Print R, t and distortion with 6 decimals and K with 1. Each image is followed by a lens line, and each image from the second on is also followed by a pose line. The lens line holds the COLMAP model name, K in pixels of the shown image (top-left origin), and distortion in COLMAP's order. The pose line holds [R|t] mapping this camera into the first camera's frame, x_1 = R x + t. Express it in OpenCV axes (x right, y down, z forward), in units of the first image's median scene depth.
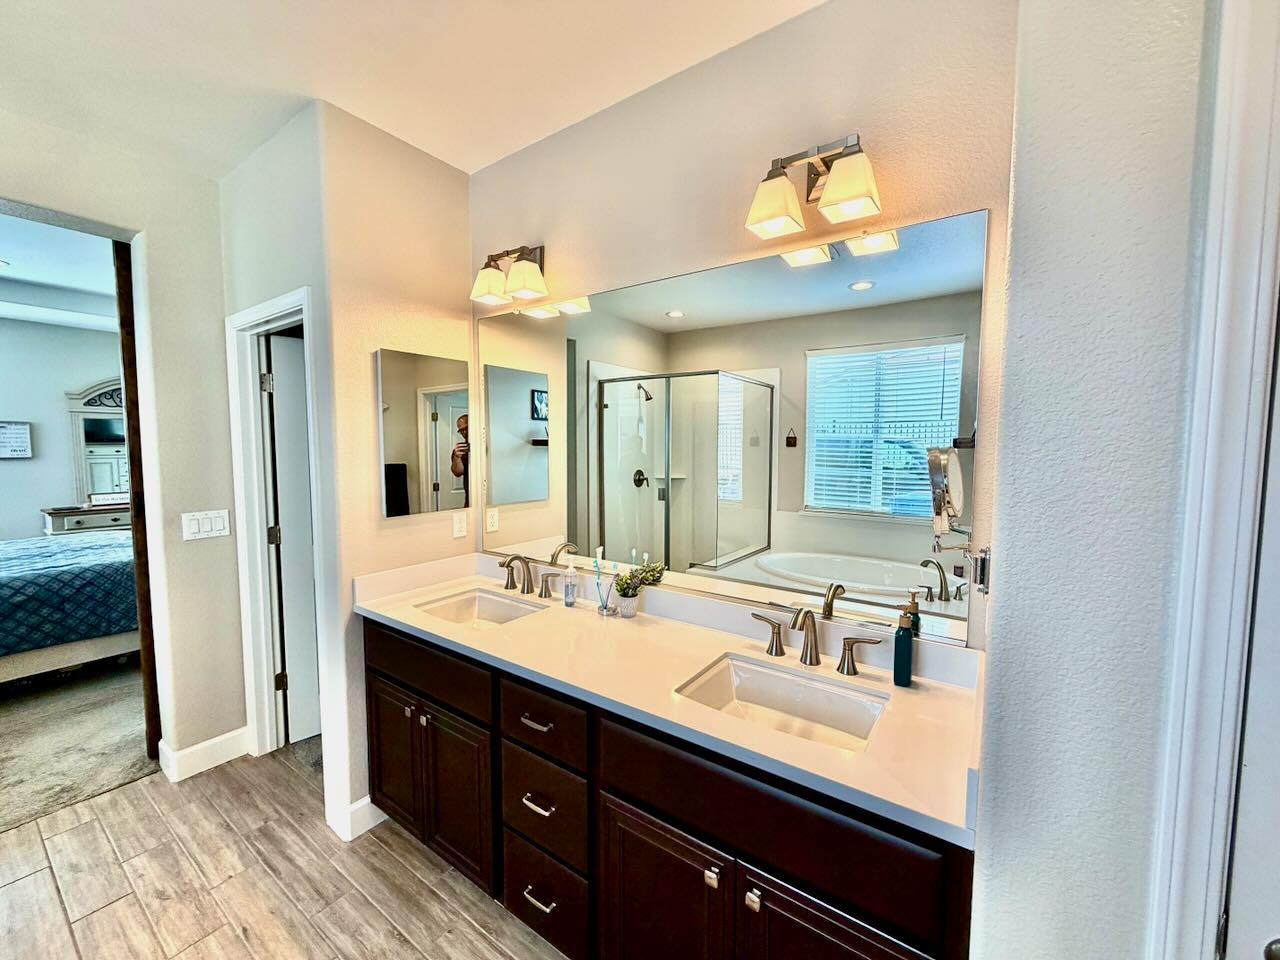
lens RADIAL K [[512.8, 0, 639.6], [0, 512.8, 477.4], [0, 0, 1]] dist [0.002262, 0.000064]
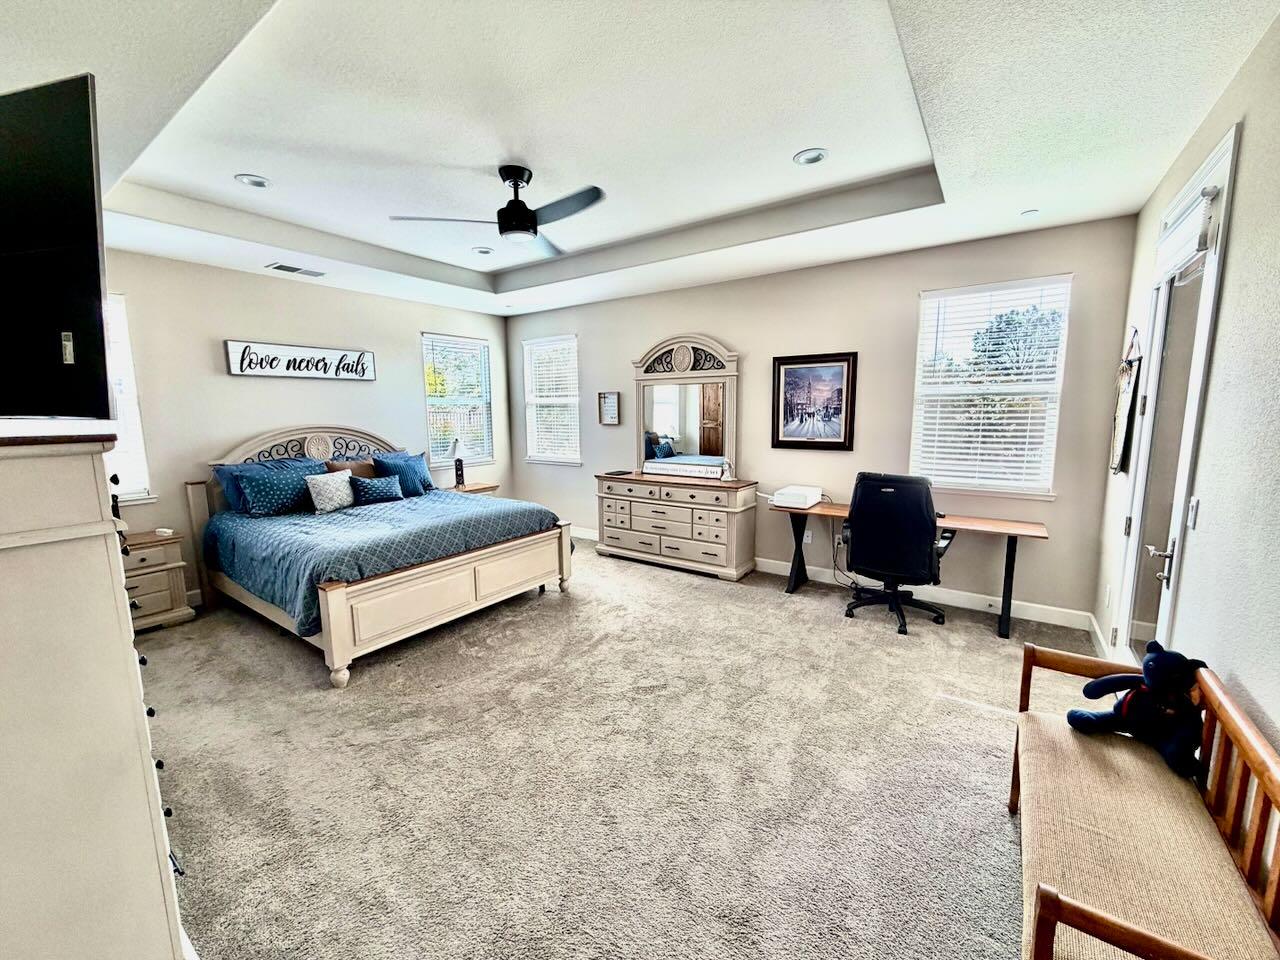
lens RADIAL K [[512.8, 0, 644.0], [0, 512.8, 480.4], [0, 0, 1]] dist [0.002262, 0.000064]
pose [[0.008650, 0.135166, -0.990785, -0.061024], [-0.059509, 0.989136, 0.134421, -0.068382], [0.998190, 0.057798, 0.016599, 1.010565]]
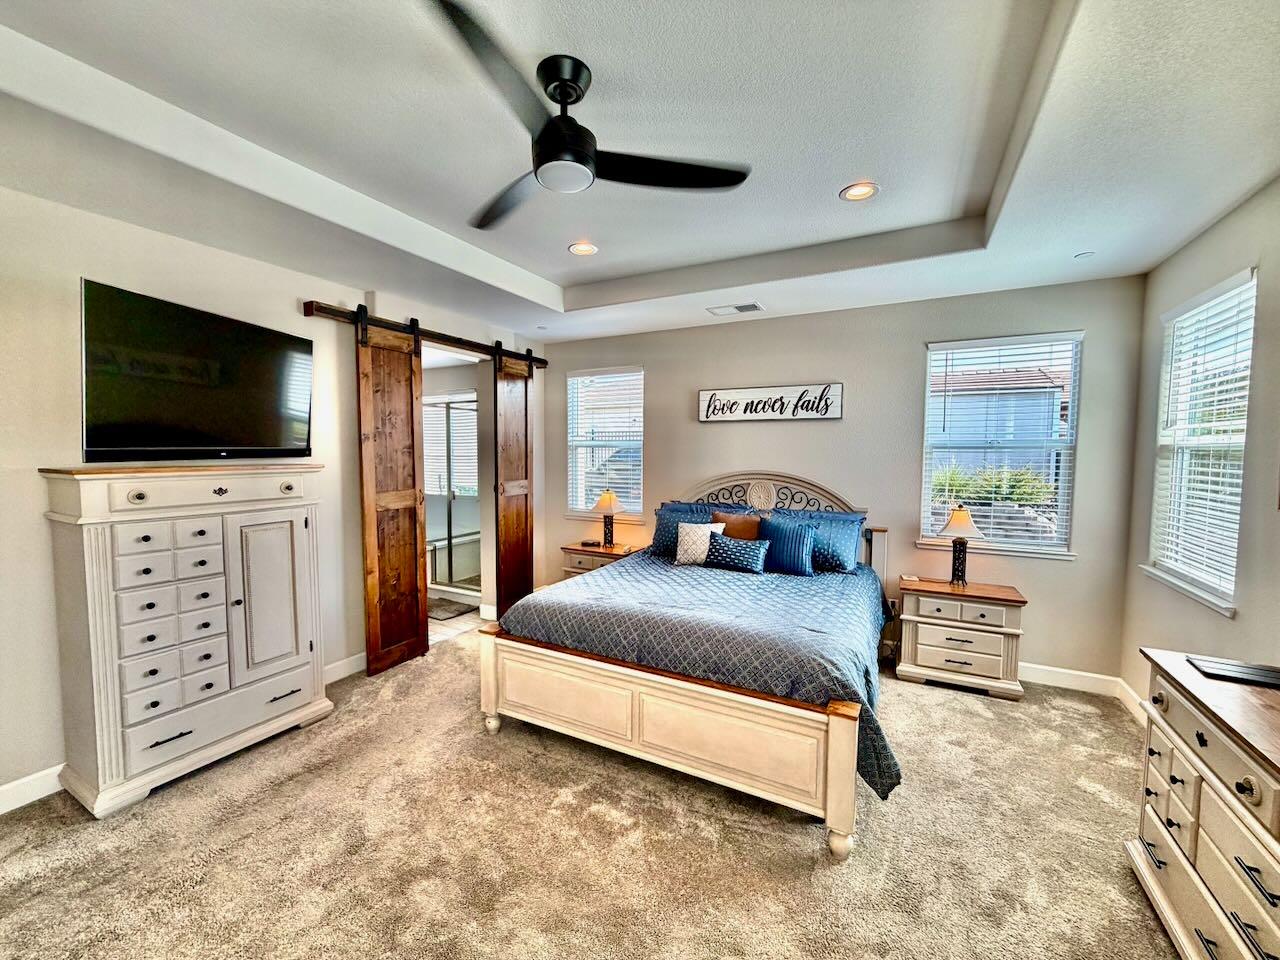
lens RADIAL K [[512.8, 0, 637.1], [0, 512.8, 480.1], [0, 0, 1]] dist [0.002262, 0.000064]
pose [[-0.992112, -0.001944, -0.125340, -0.664013], [-0.018087, 0.991636, 0.127789, -0.095991], [0.124044, 0.129048, -0.983849, 1.229527]]
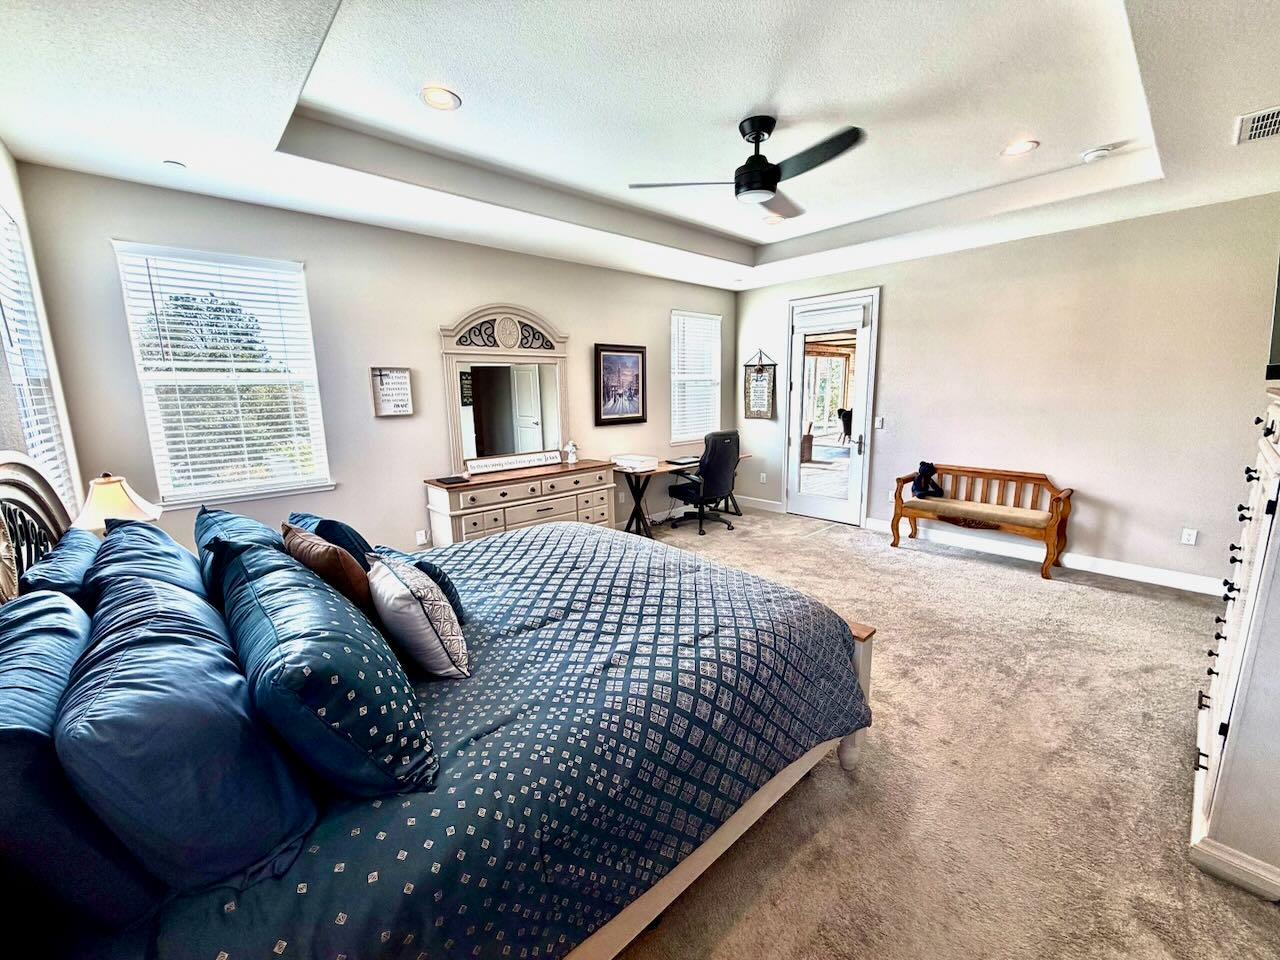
lens RADIAL K [[512.8, 0, 647.4], [0, 512.8, 478.5], [0, 0, 1]] dist [0.002262, 0.000064]
pose [[0.978785, 0.016793, -0.204199, -0.653565], [0.005326, 0.994214, 0.107287, -0.023254], [0.204819, -0.106099, 0.973032, 0.299713]]
